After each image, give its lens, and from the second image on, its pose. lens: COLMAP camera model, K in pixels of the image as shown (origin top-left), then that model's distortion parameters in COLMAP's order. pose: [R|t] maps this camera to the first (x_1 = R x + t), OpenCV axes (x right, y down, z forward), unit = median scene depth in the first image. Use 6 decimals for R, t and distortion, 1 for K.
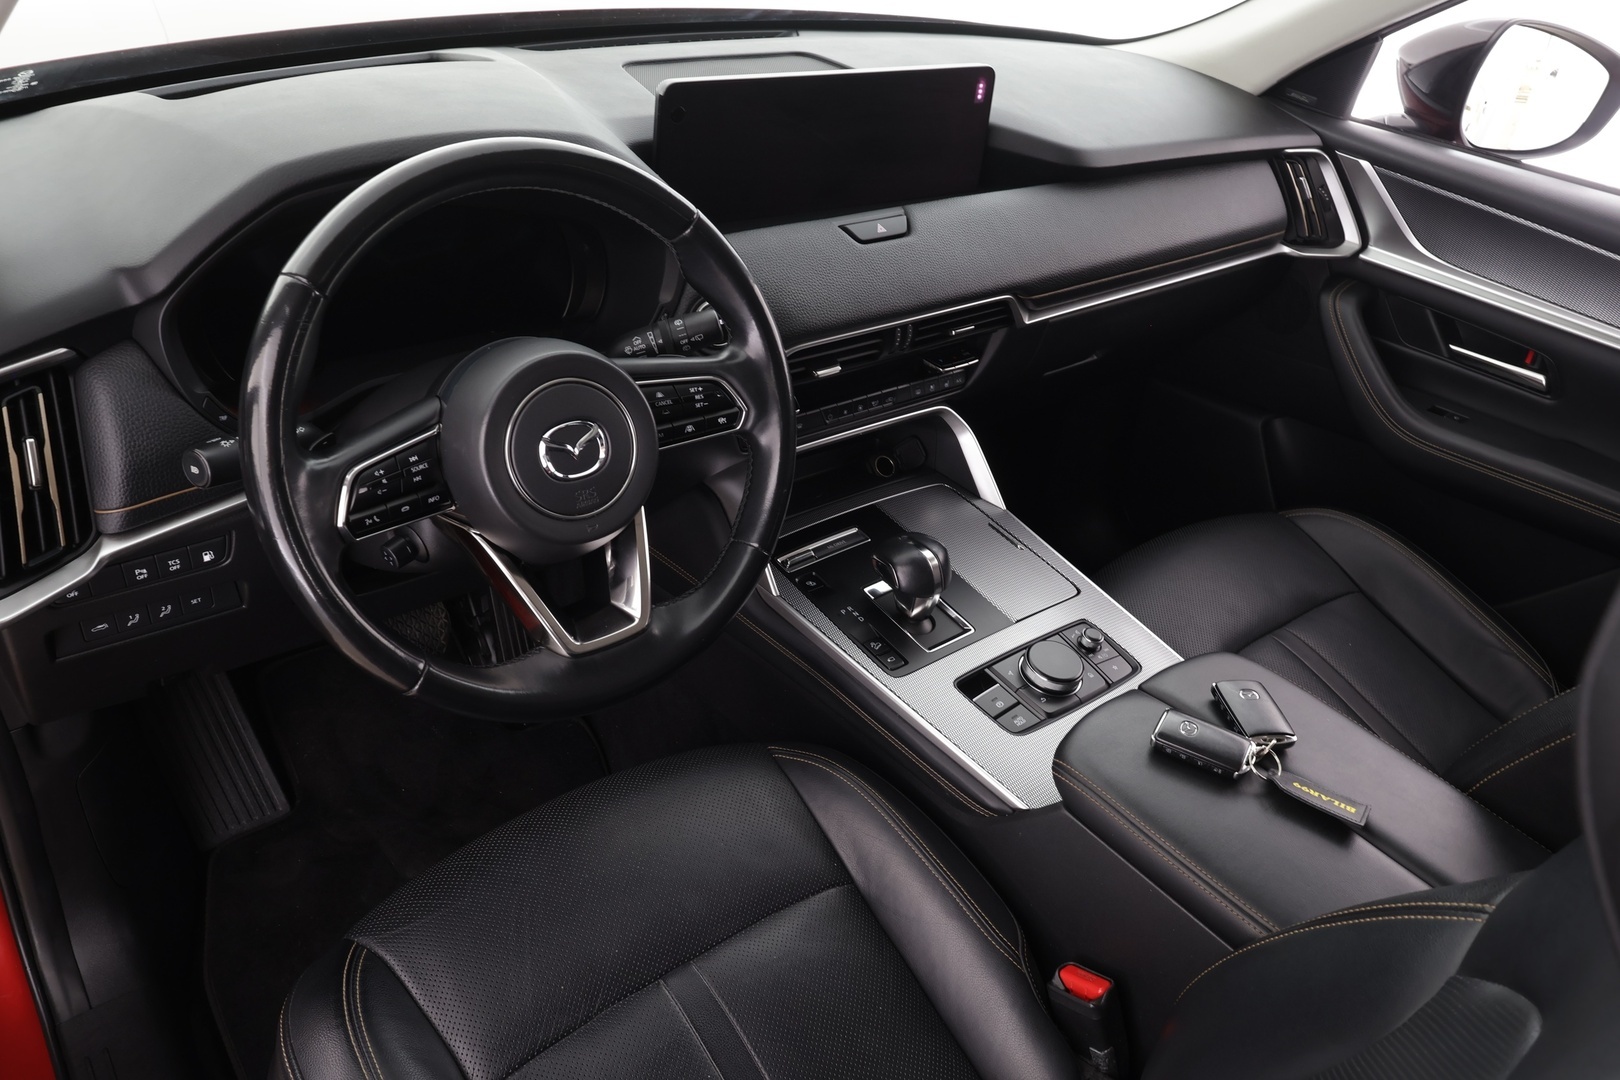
lens RADIAL K [[1178.7, 0, 818.5], [0, 1178.7, 537.8], [0, 0, 1]] dist [-0.003740, 0.000279]
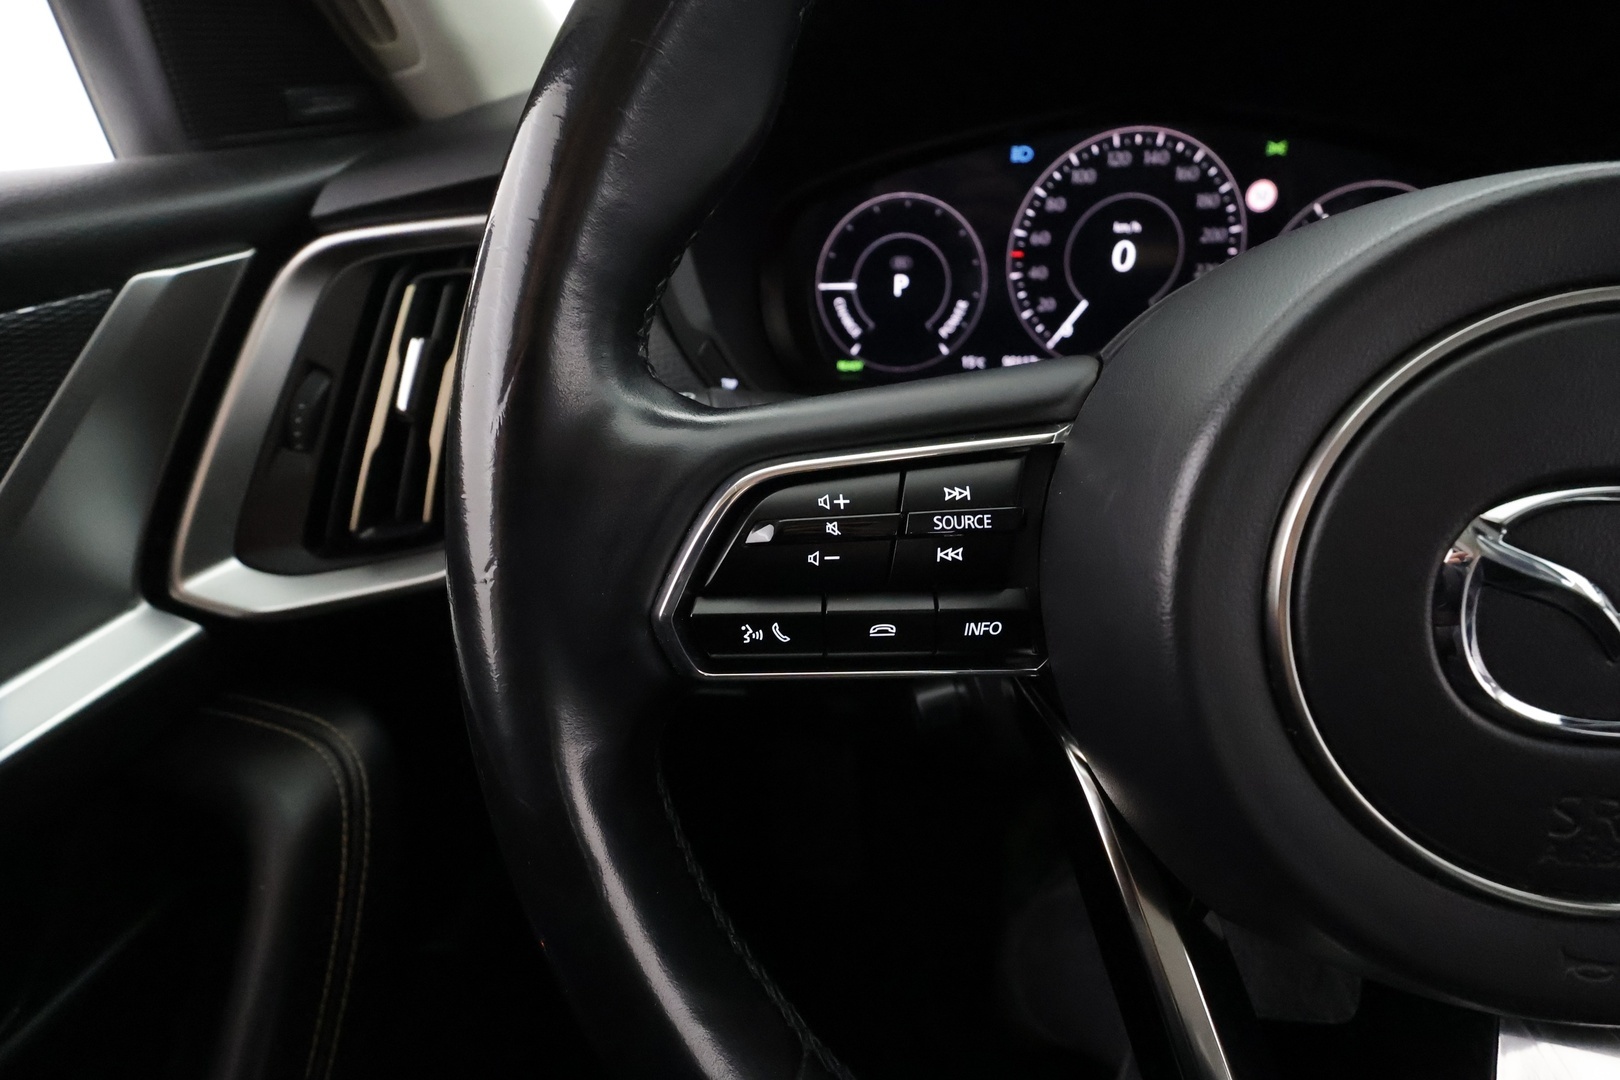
lens RADIAL K [[758.8, 0, 810.0], [0, 758.8, 540.0], [0, 0, 1]] dist [-0.004383, -0.000142]
pose [[0.705610, 0.218204, -0.674168, -0.158222], [-0.307449, 0.951464, -0.013834, -0.027315], [0.638428, 0.217033, 0.738449, 0.572377]]
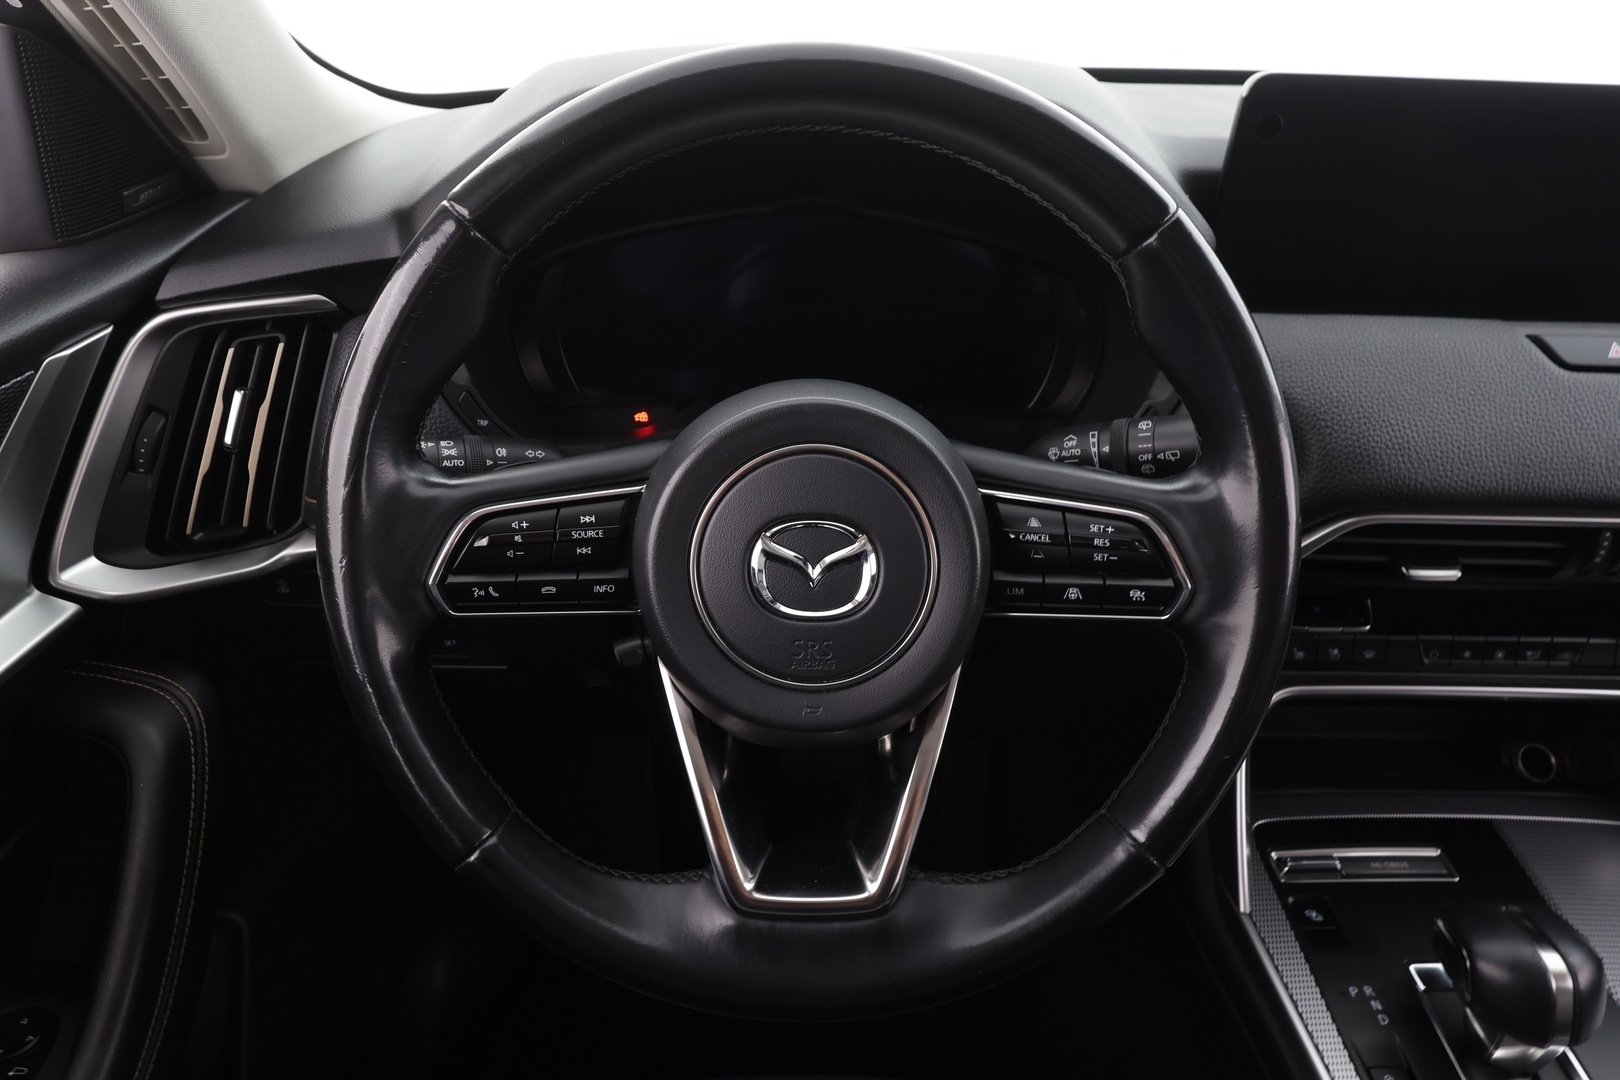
lens RADIAL K [[1085.1, 0, 810.0], [0, 1085.1, 540.0], [0, 0, 1]] dist [-0.002035, -0.001601]
pose [[0.792253, 0.224357, -0.567450, 0.062712], [-0.295416, 0.954729, -0.034970, -0.049871], [0.533915, 0.195338, 0.822665, 0.405864]]
